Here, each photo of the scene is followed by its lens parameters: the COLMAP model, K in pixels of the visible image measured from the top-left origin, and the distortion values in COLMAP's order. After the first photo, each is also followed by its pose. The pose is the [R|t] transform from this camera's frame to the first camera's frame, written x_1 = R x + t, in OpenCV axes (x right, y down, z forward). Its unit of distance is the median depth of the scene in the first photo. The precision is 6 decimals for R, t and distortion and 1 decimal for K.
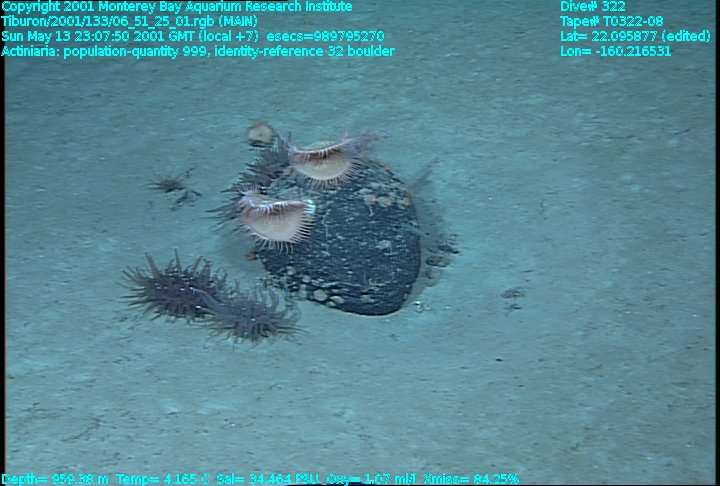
lens RADIAL K [[799.1, 0, 360.0], [0, 799.1, 243.0], [0, 0, 1]] dist [0.006551, 0.509351]
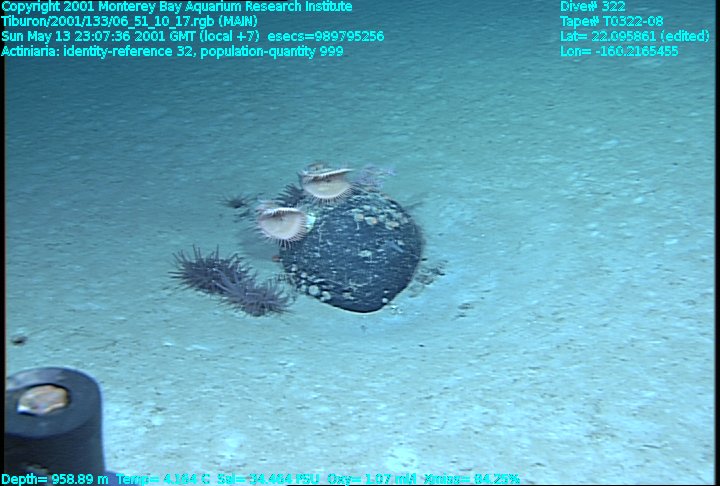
lens RADIAL K [[799.1, 0, 360.0], [0, 799.1, 243.0], [0, 0, 1]] dist [0.006551, 0.509351]
pose [[0.966503, 0.098114, -0.237161, 0.308723], [-0.121866, 0.988671, -0.087624, 0.093348], [0.225877, 0.113590, 0.967511, -0.208998]]
